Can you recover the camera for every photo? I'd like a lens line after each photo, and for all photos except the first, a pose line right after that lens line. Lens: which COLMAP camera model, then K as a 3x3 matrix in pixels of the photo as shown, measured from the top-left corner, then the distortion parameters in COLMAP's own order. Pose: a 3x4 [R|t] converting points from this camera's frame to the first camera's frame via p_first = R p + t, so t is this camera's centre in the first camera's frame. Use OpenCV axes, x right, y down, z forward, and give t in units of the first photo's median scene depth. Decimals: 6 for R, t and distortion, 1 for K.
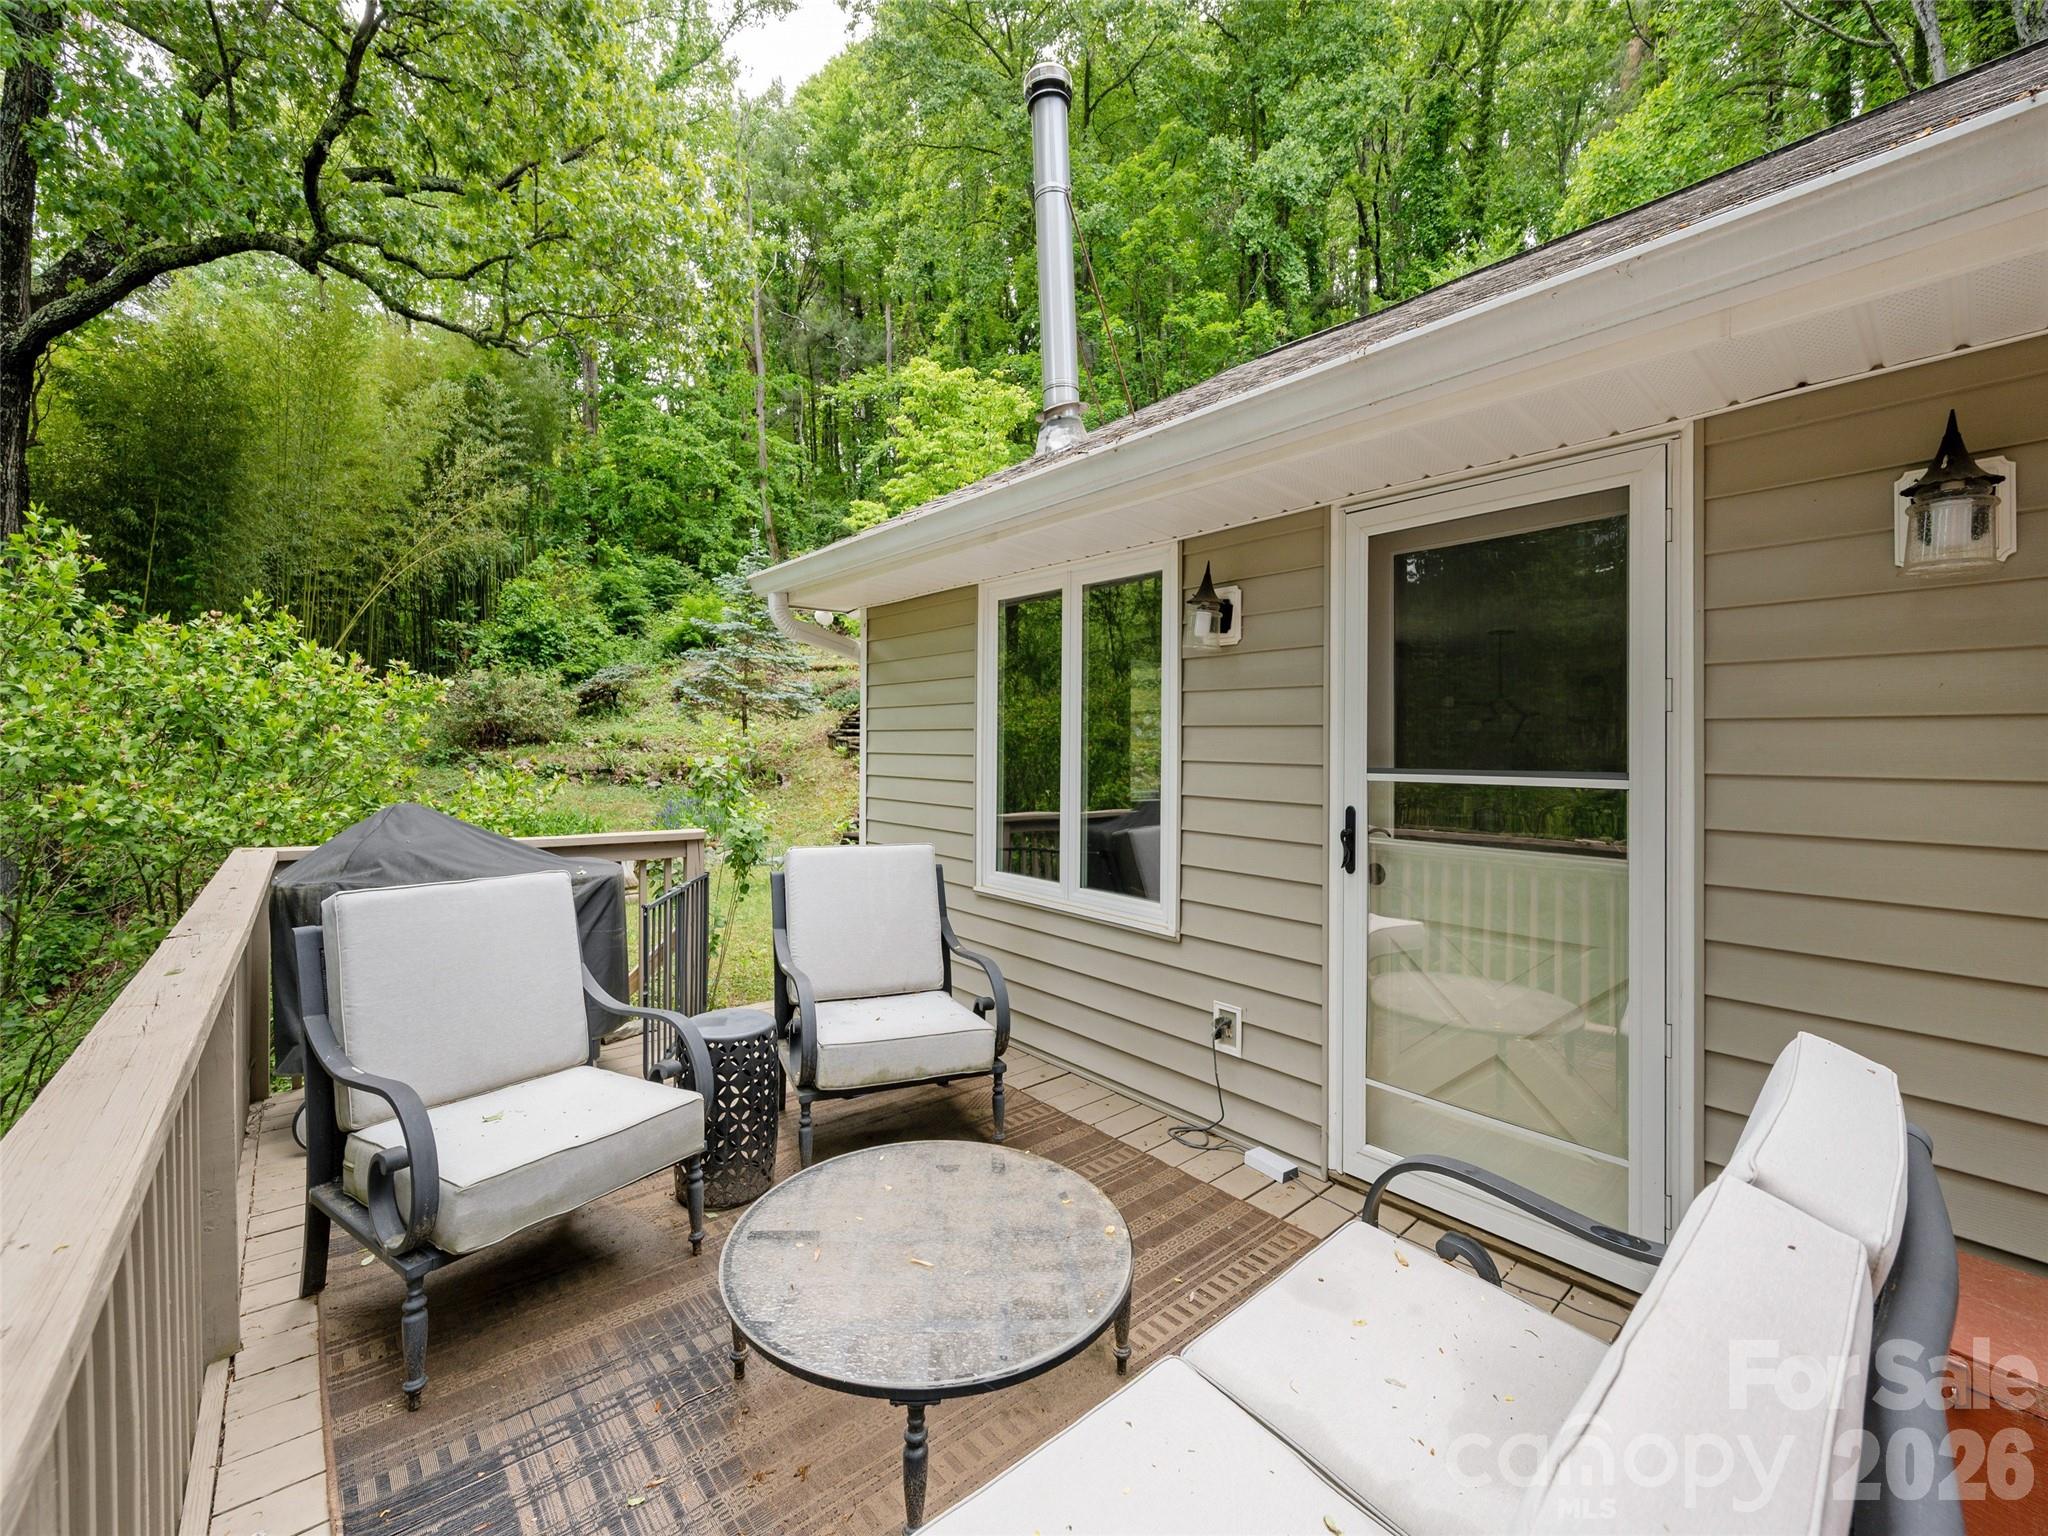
lens RADIAL K [[843.1, 0, 1005.7], [0, 843.1, 720.6], [0, 0, 1]] dist [-0.000404, -0.000307]
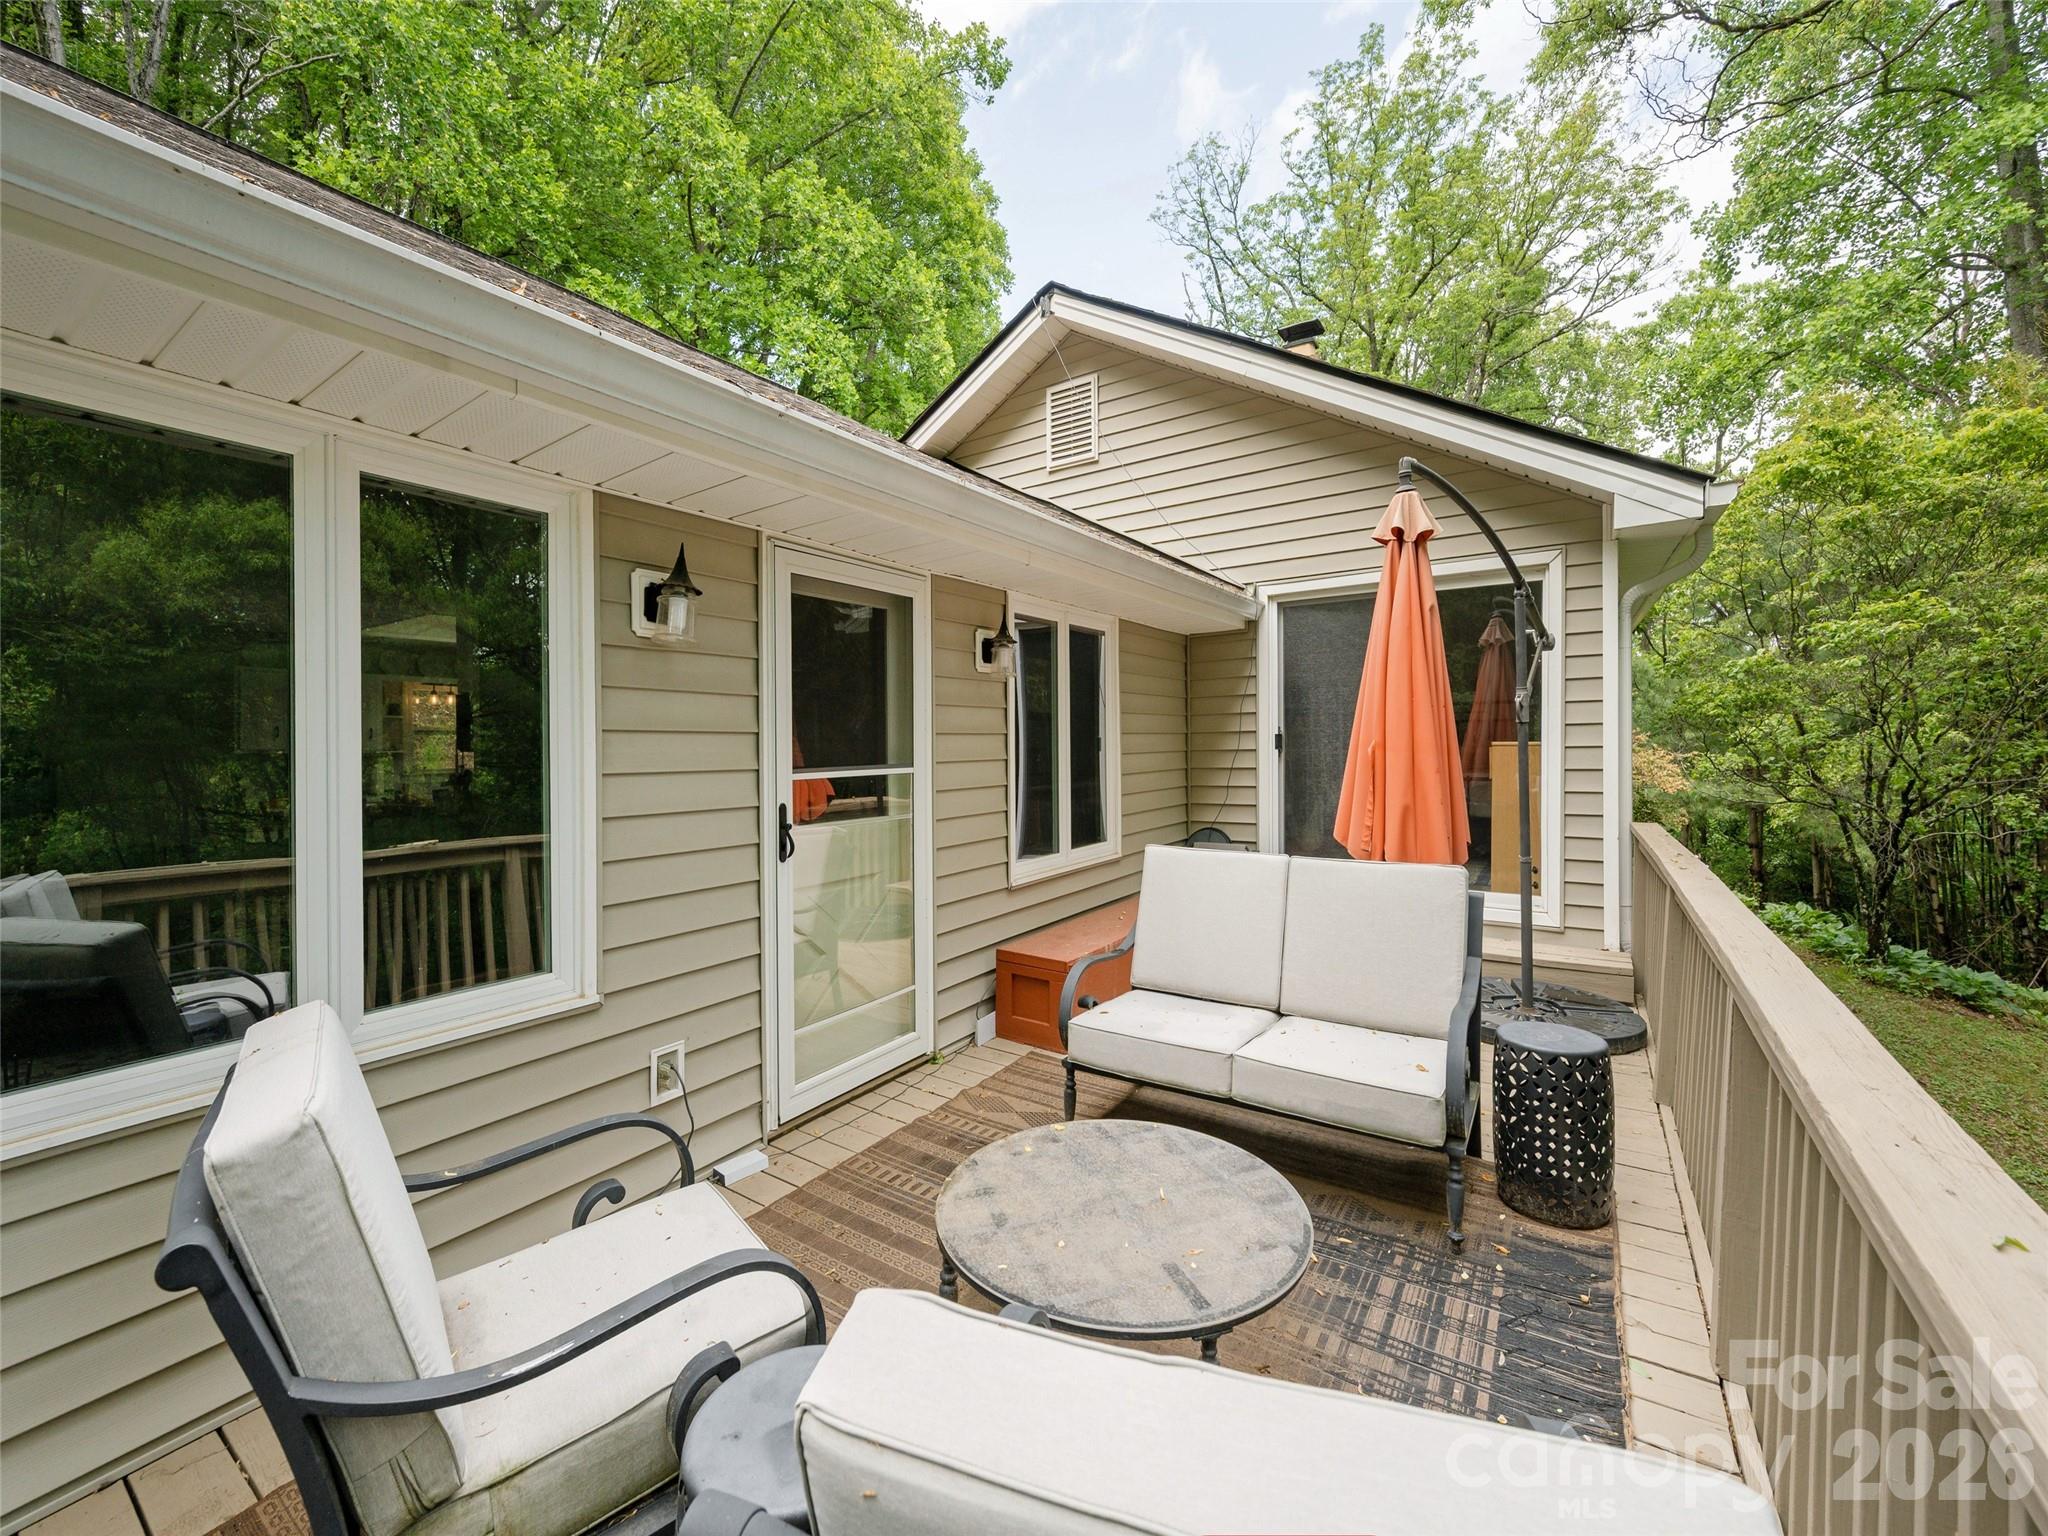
lens RADIAL K [[828.9, 0, 1020.2], [0, 828.9, 741.5], [0, 0, 1]] dist [-0.000753, -0.000073]
pose [[-0.267331, -0.005720, 0.963588, -0.832575], [-0.017082, 0.999853, 0.001196, 0.011243], [-0.963453, -0.016140, -0.267389, 1.089499]]
